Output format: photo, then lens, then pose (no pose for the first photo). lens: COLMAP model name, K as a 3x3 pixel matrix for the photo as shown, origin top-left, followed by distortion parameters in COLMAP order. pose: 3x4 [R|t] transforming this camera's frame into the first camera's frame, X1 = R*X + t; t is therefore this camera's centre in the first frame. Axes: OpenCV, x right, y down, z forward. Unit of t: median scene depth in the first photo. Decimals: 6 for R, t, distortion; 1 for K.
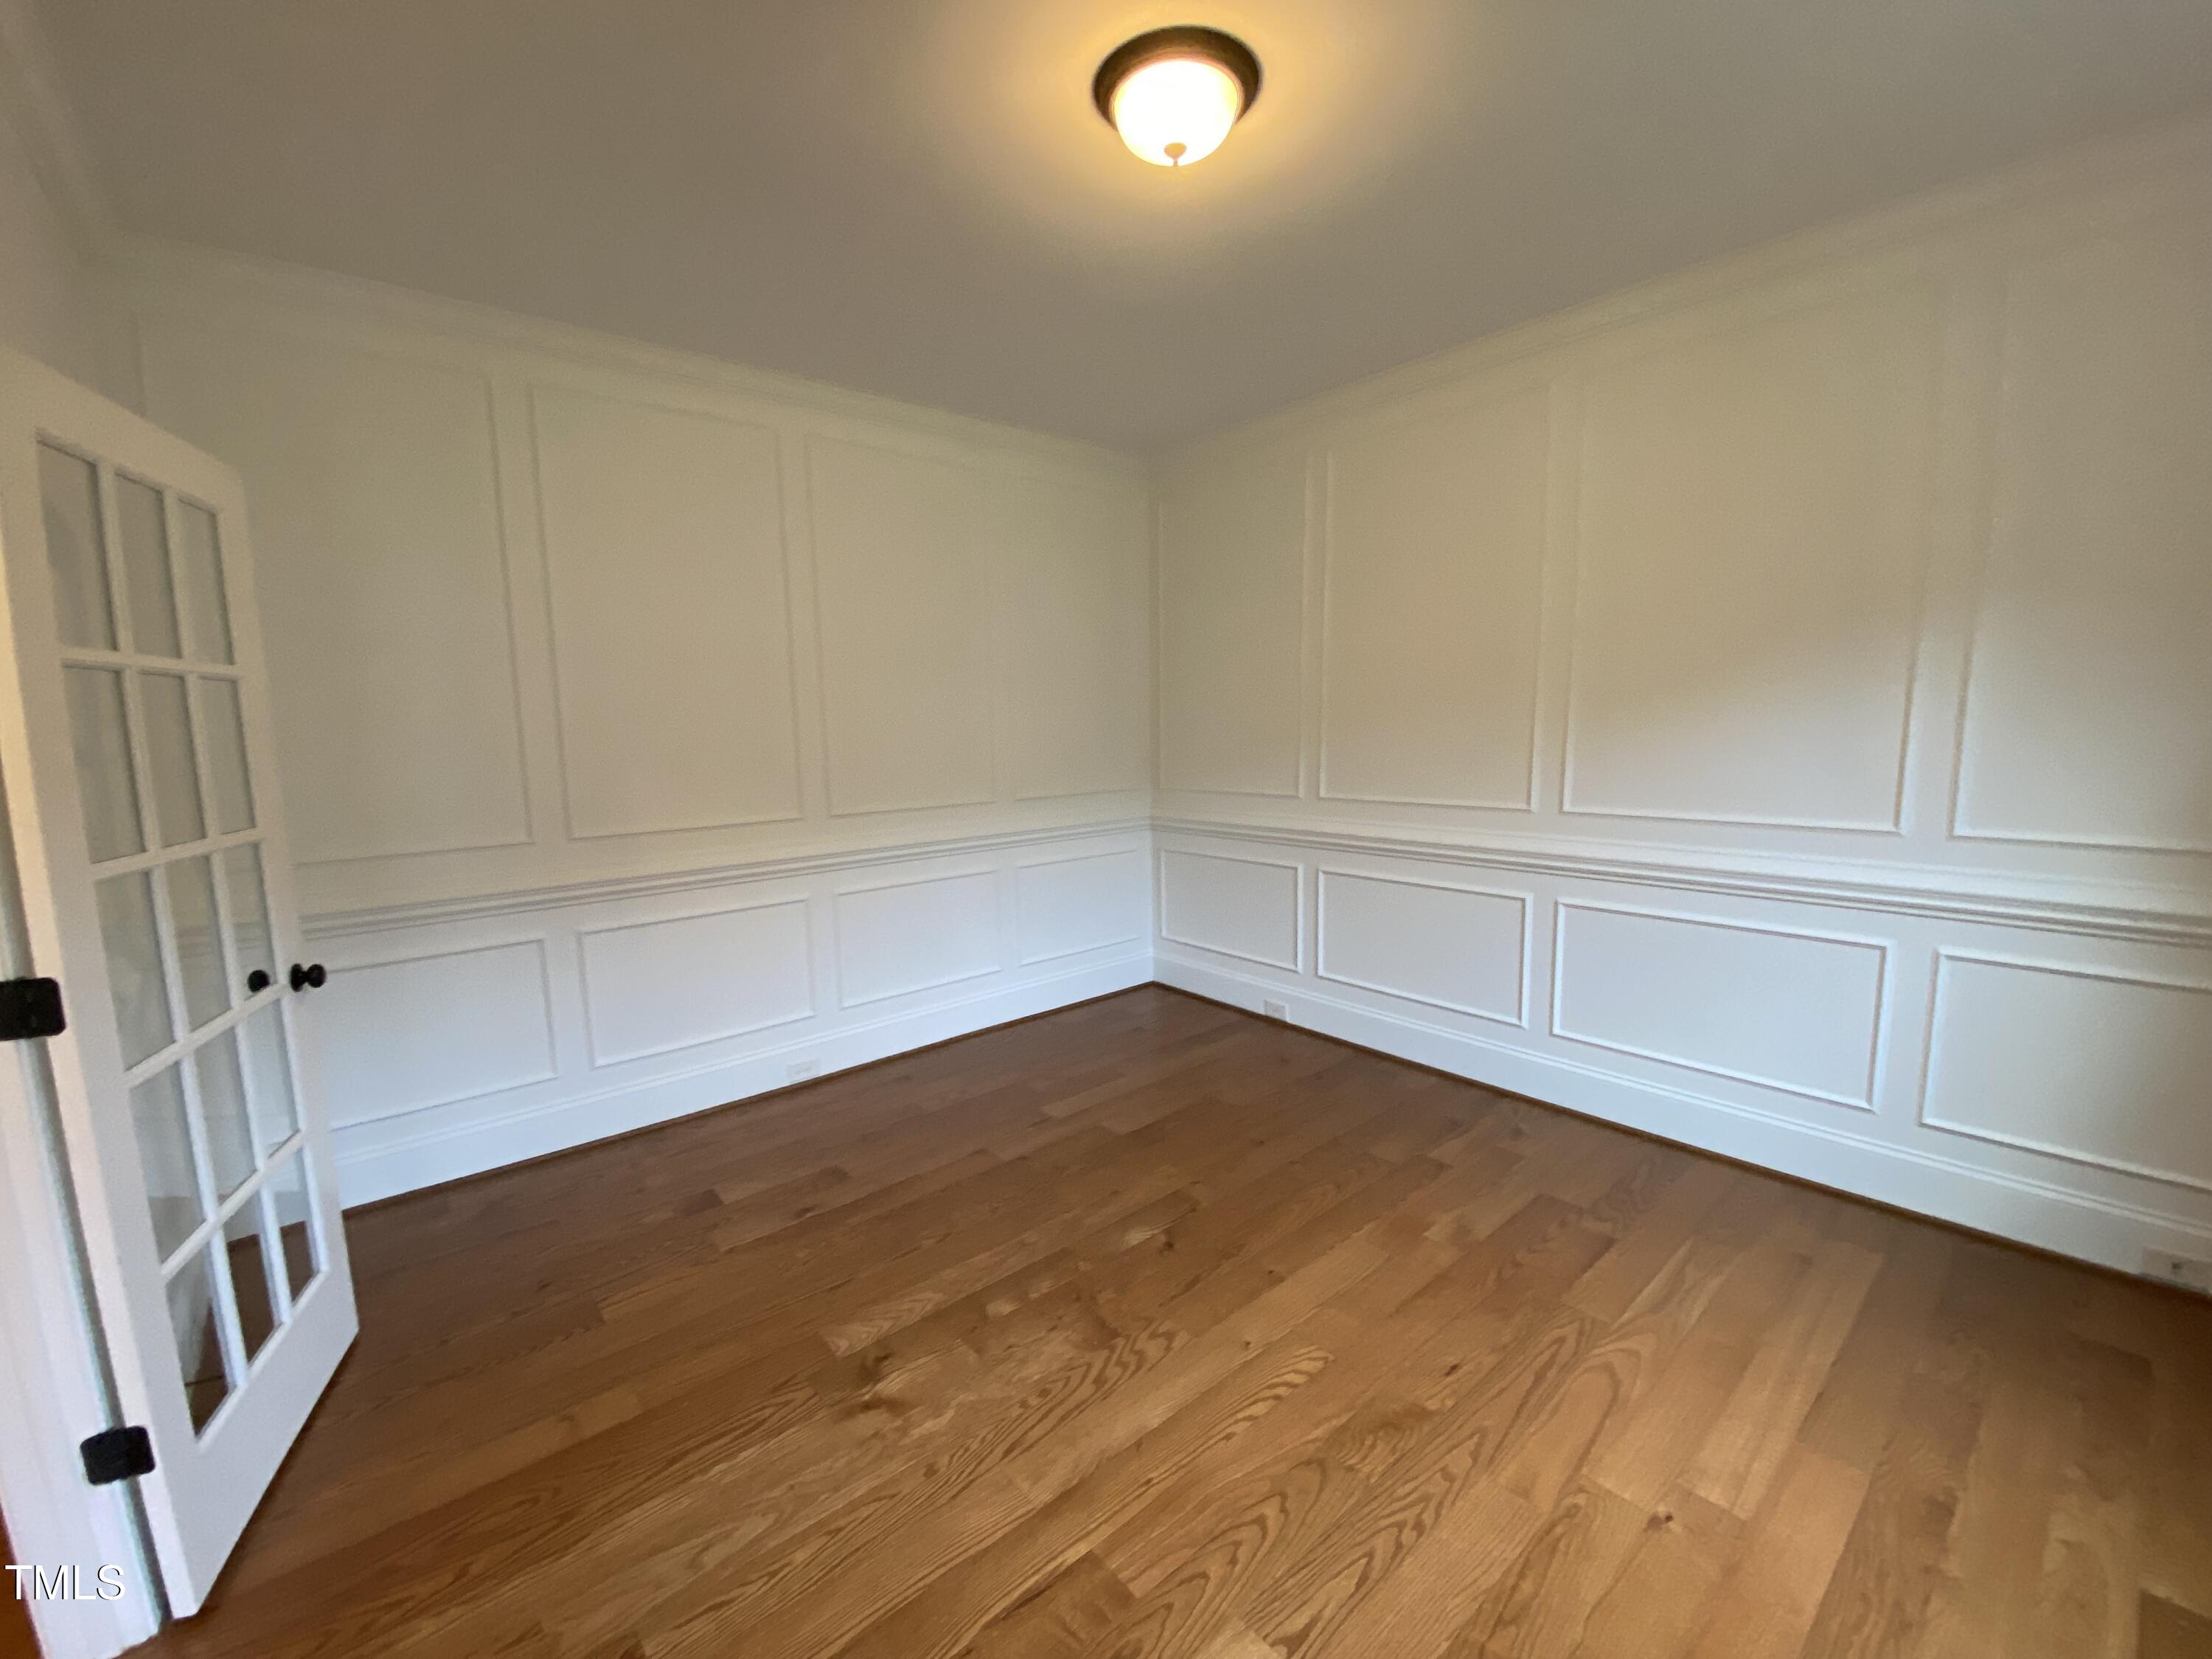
lens RADIAL K [[900.4, 0, 1095.8], [0, 900.4, 832.7], [0, 0, 1]] dist [0.040454, -0.022040]
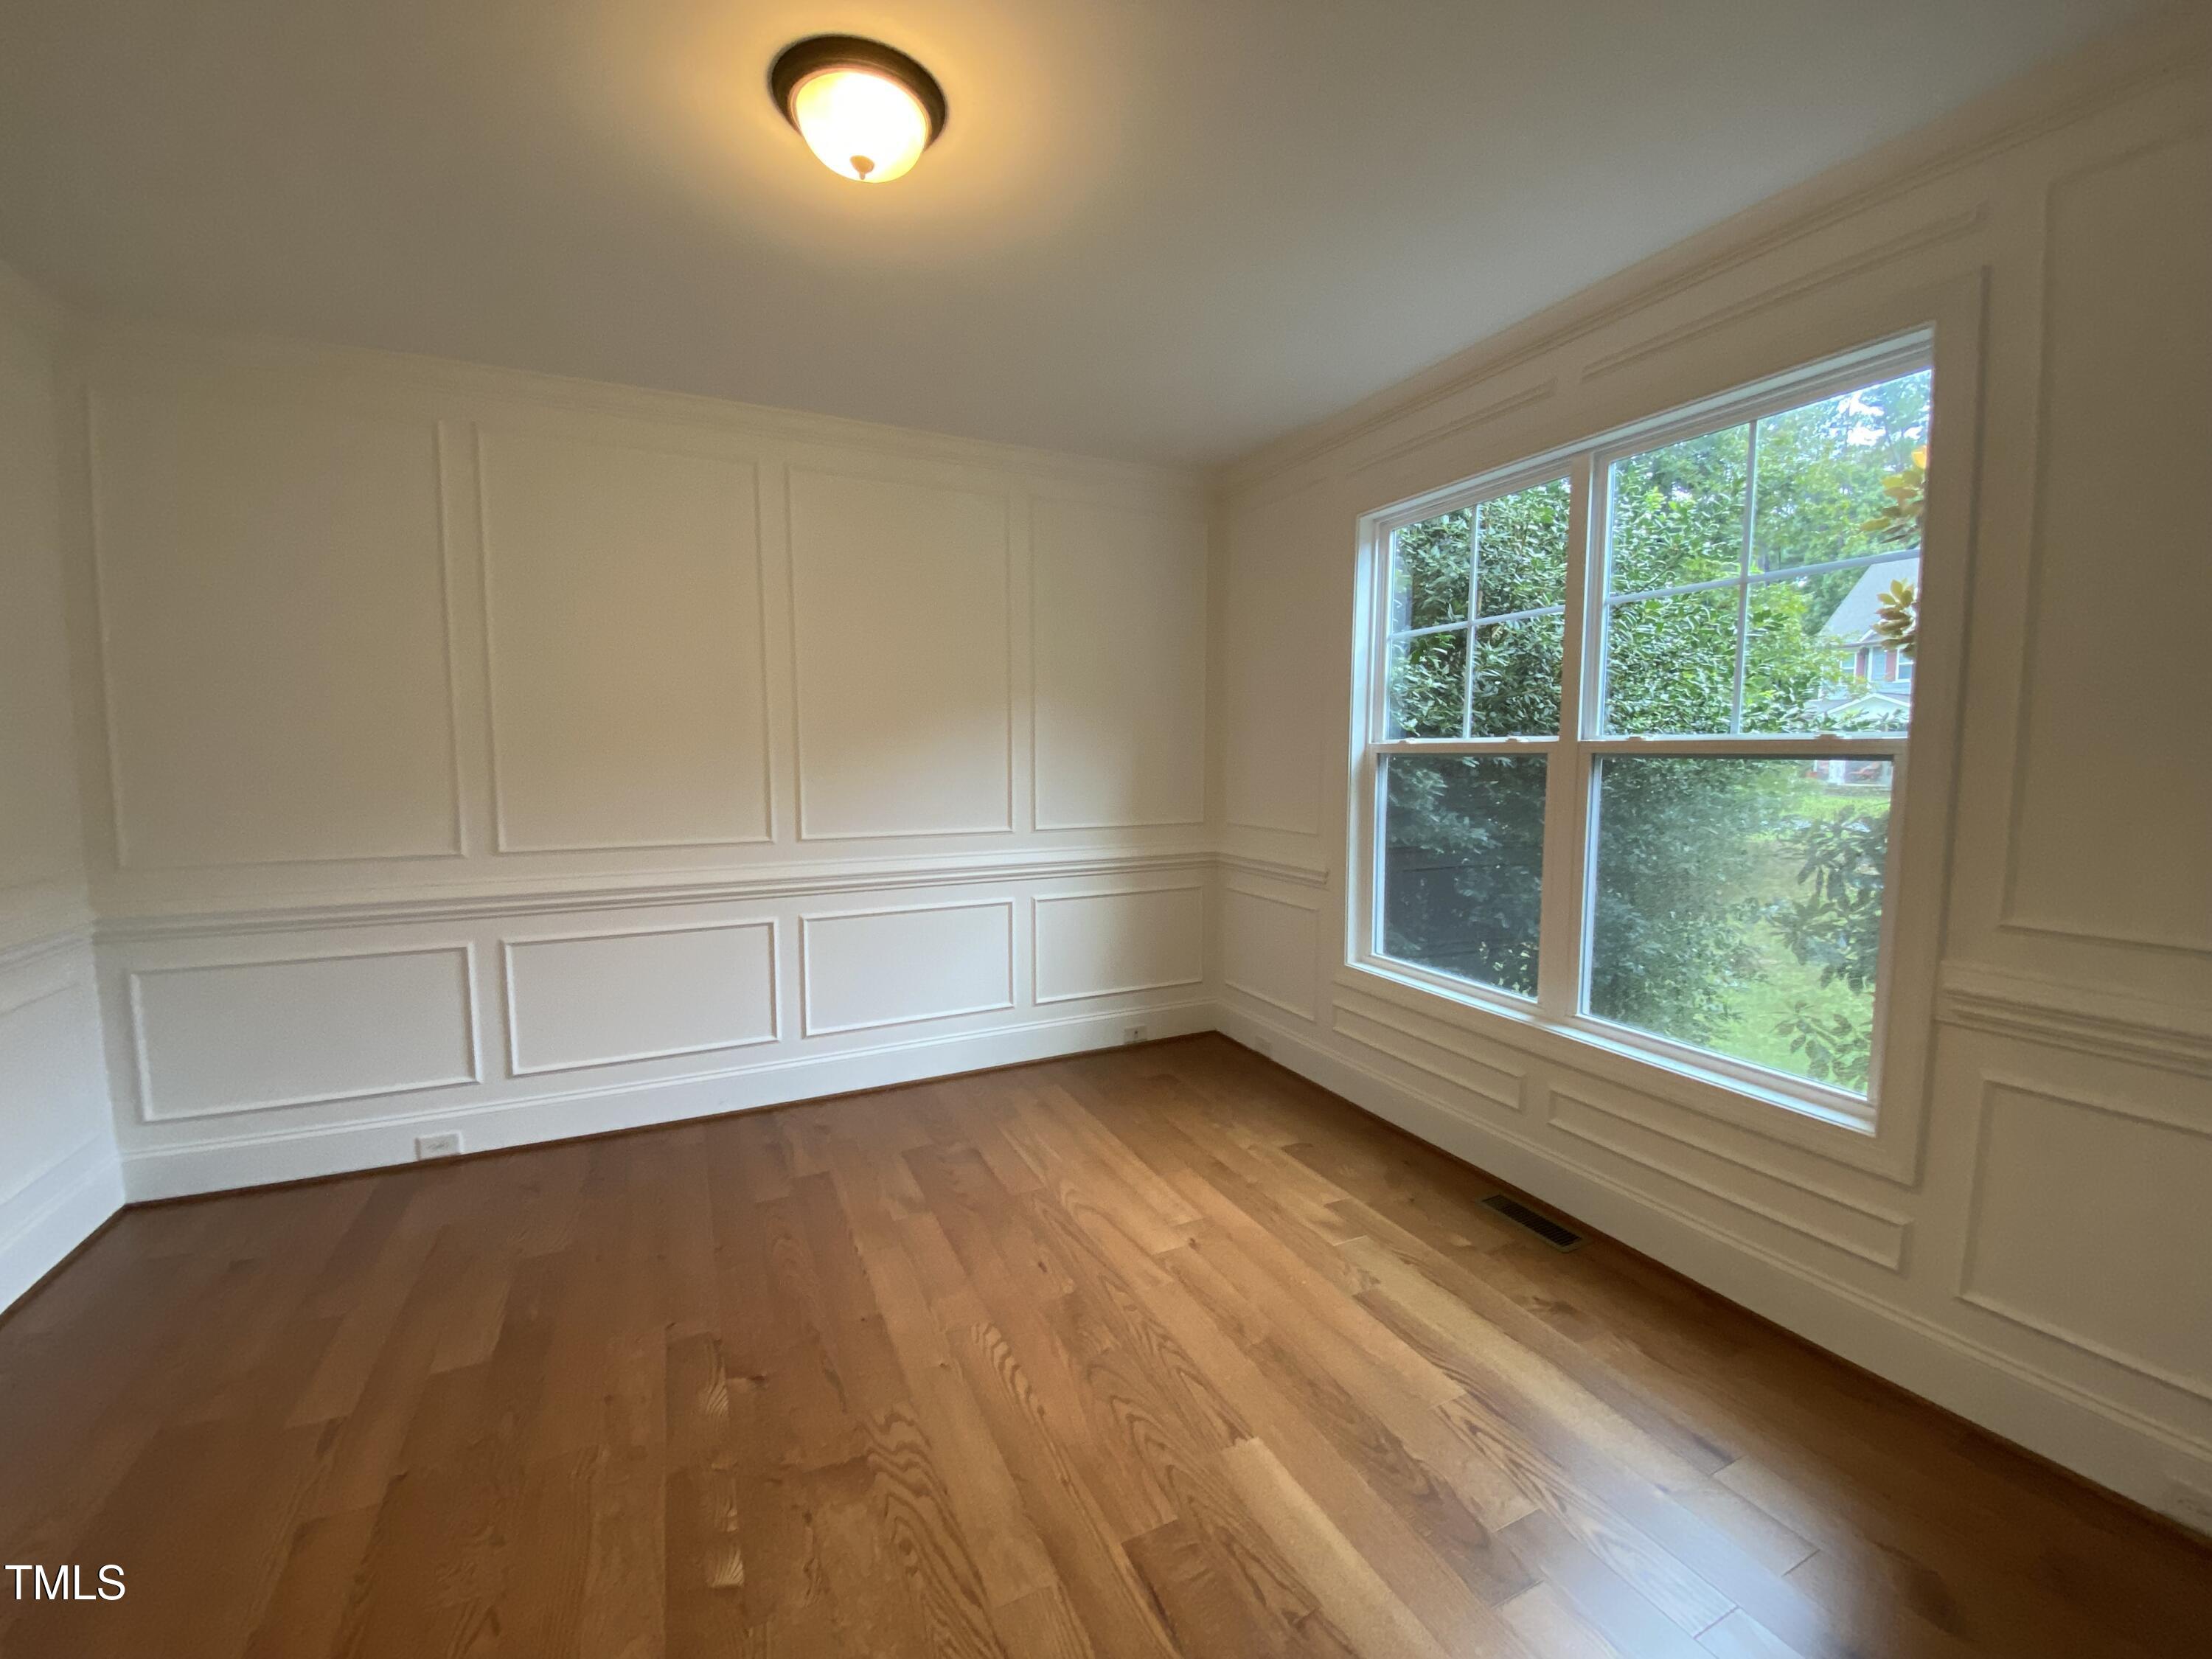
lens RADIAL K [[900.4, 0, 1095.8], [0, 900.4, 832.7], [0, 0, 1]] dist [0.040454, -0.022040]
pose [[0.271635, -0.068656, 0.959948, -0.720837], [0.122445, 0.991812, 0.036287, -0.041935], [-0.954579, 0.107684, 0.277817, 0.494186]]
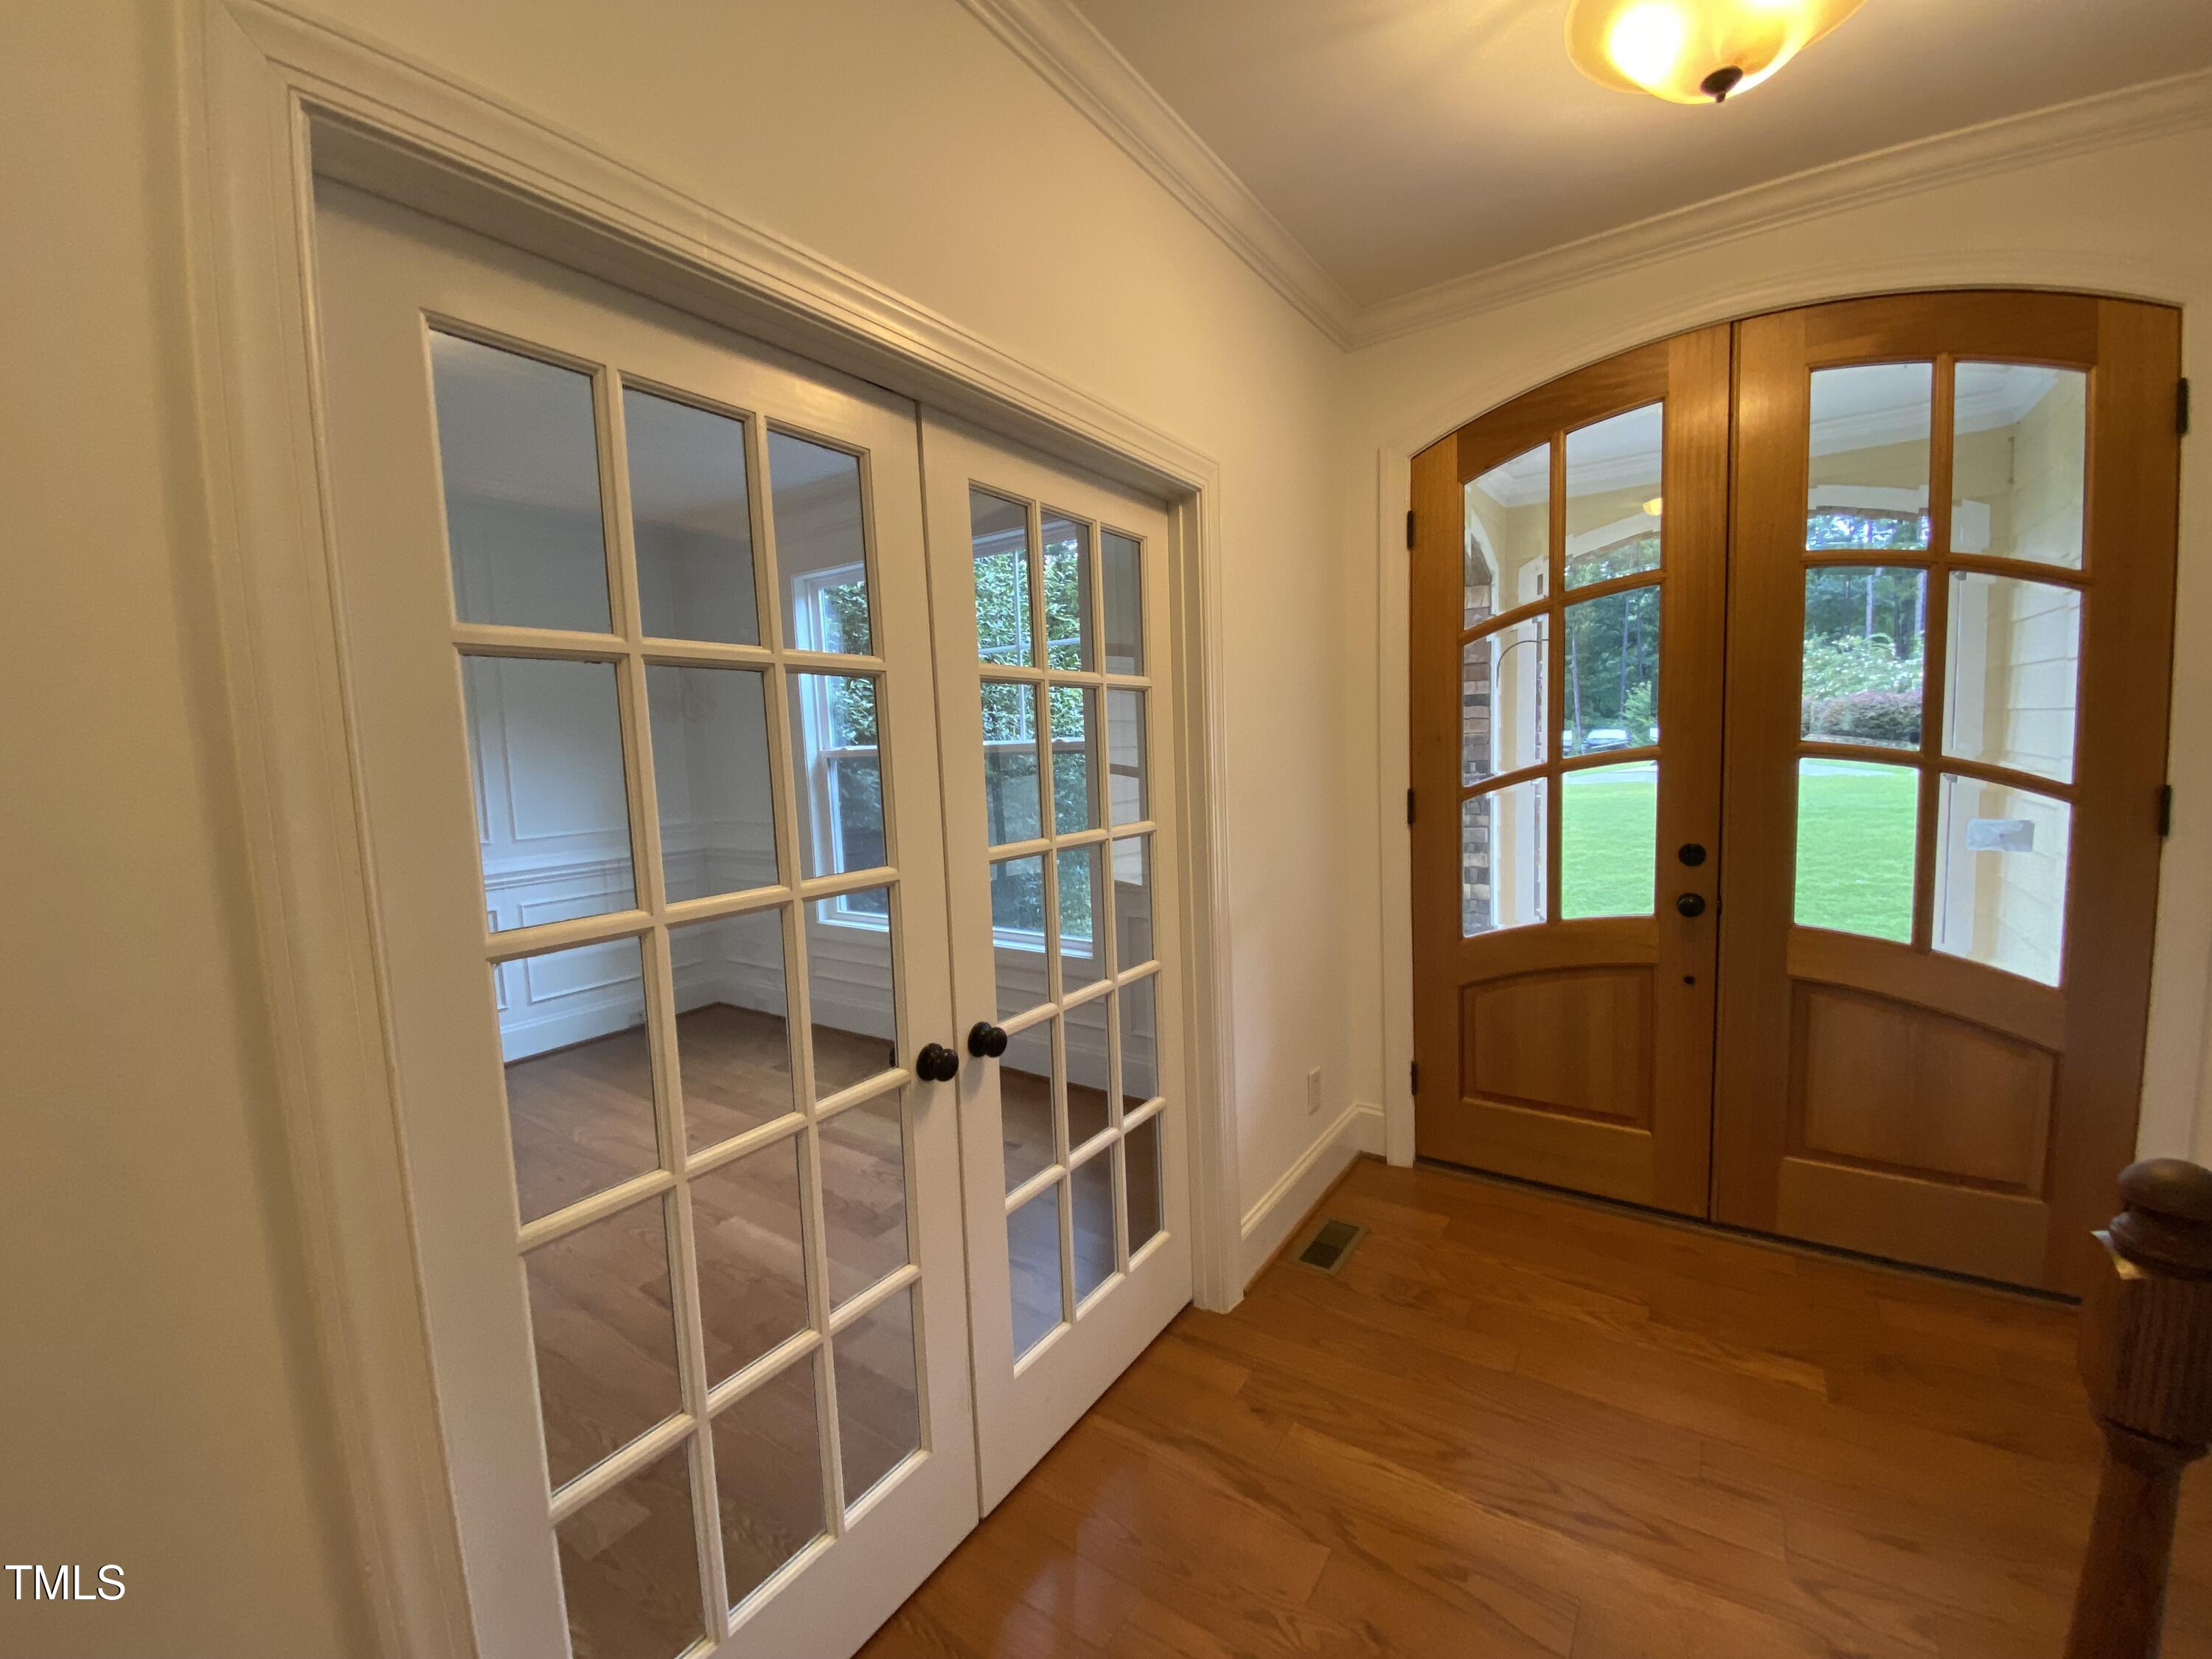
lens RADIAL K [[900.4, 0, 1095.8], [0, 900.4, 832.7], [0, 0, 1]] dist [0.040454, -0.022040]
pose [[-0.234236, -0.061571, 0.970228, -1.237165], [0.170904, 0.979843, 0.103441, -0.000806], [-0.957040, 0.190045, -0.218992, 0.336928]]
